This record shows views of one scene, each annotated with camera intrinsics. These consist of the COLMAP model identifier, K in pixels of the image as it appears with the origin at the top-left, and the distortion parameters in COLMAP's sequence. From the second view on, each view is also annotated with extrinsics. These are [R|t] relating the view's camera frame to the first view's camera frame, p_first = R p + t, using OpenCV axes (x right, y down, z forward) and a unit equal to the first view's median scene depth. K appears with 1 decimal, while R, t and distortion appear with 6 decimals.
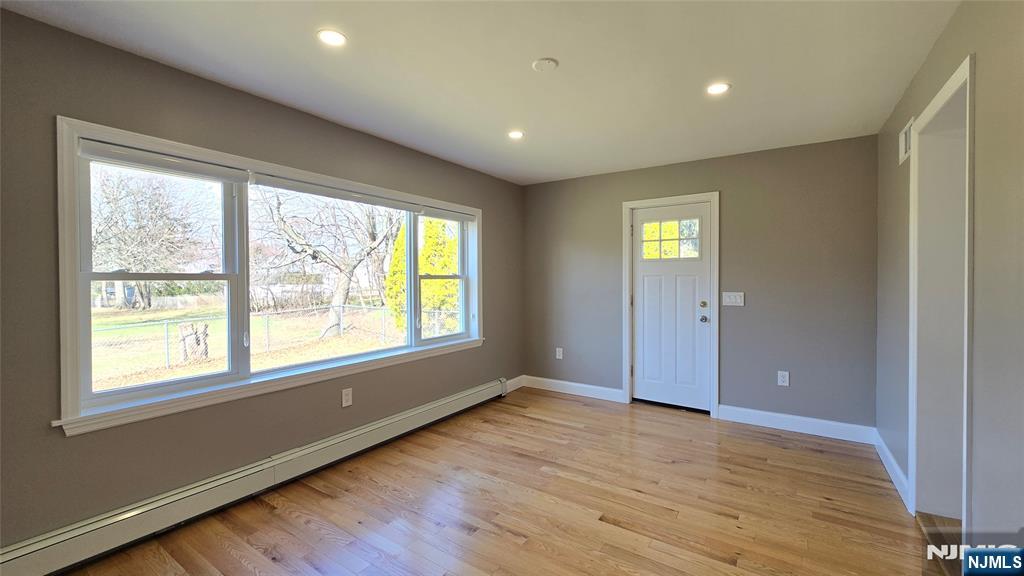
lens RADIAL K [[417.0, 0, 515.7], [0, 417.0, 283.5], [0, 0, 1]] dist [-0.003624, -0.000282]
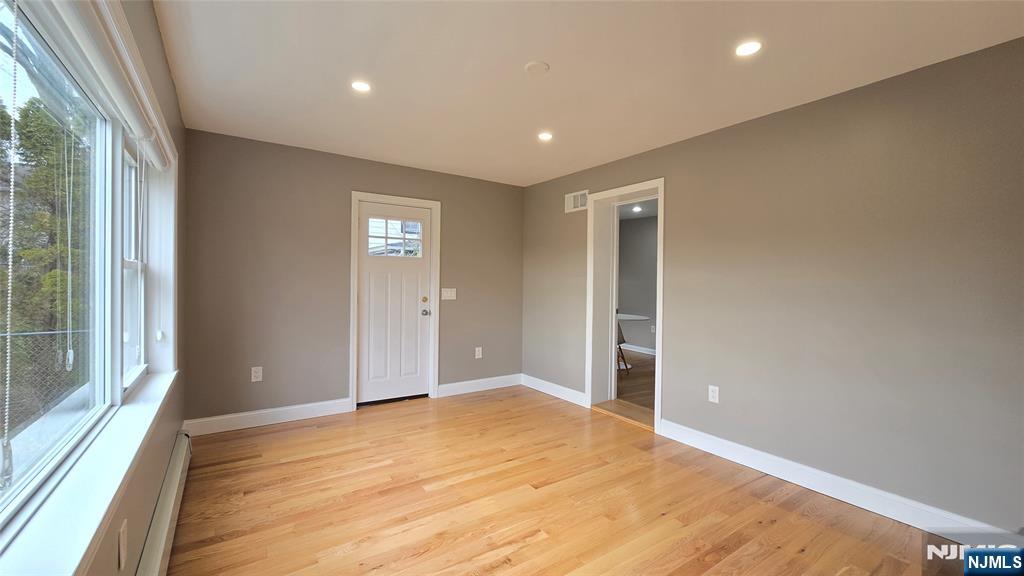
lens RADIAL K [[417.0, 0, 515.7], [0, 417.0, 283.5], [0, 0, 1]] dist [-0.003624, -0.000282]
pose [[0.366610, -0.002246, 0.930372, -0.502658], [-0.006030, 0.999970, 0.004790, -0.000170], [-0.930355, -0.007366, 0.366585, 0.363671]]
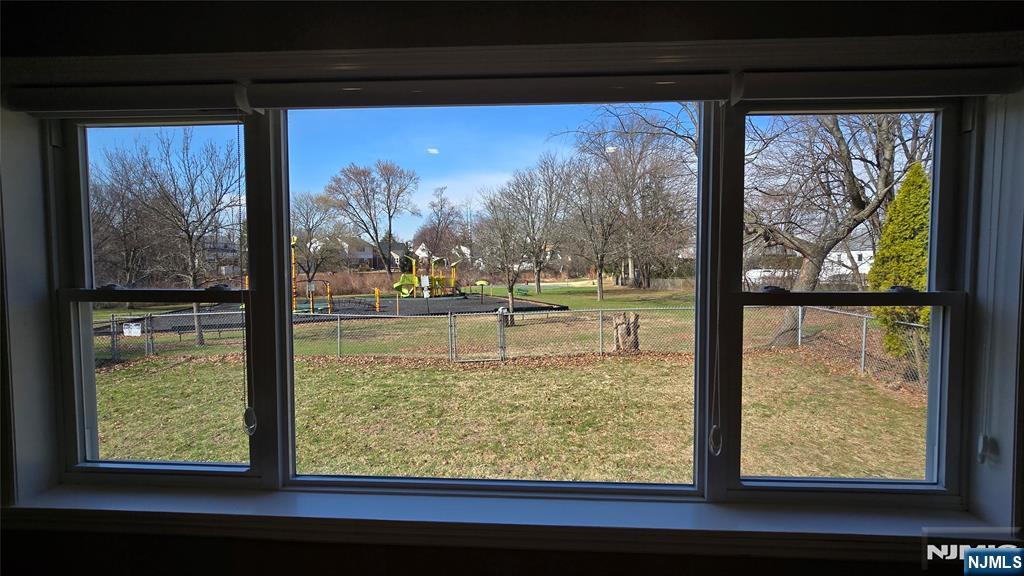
lens RADIAL K [[448.7, 0, 516.3], [0, 448.7, 283.5], [0, 0, 1]] dist [0.000551, -0.000156]
pose [[0.507655, 0.042899, -0.860492, -0.014039], [-0.010616, 0.998995, 0.043541, -0.038270], [0.861495, -0.012968, 0.507600, 0.635053]]
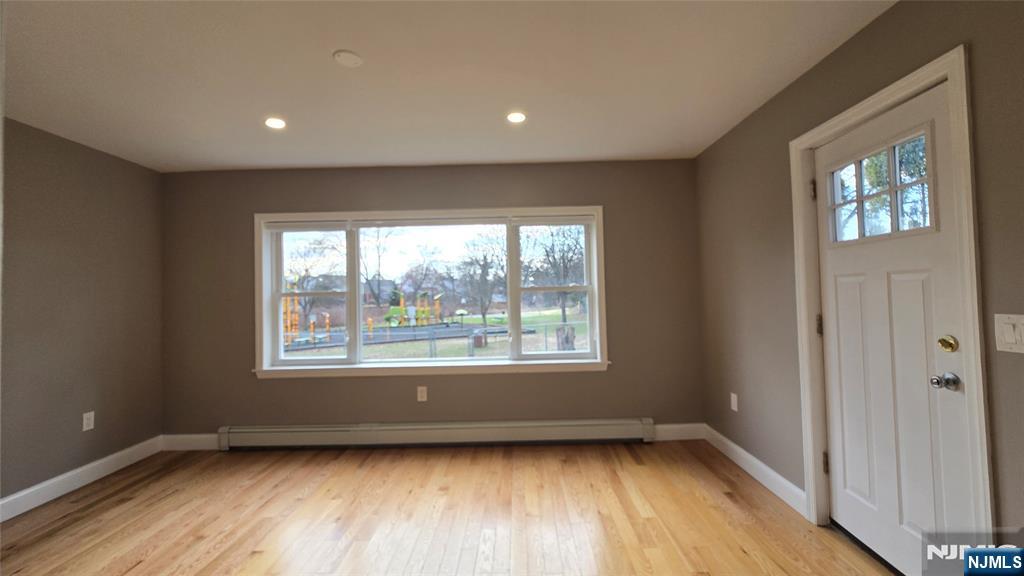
lens RADIAL K [[411.1, 0, 514.9], [0, 411.1, 282.8], [0, 0, 1]] dist [0.000628, -0.000009]
pose [[0.546153, -0.034833, -0.836961, 0.552046], [0.012265, 0.999360, -0.033588, 0.001266], [0.837596, 0.008079, 0.546231, 0.444967]]
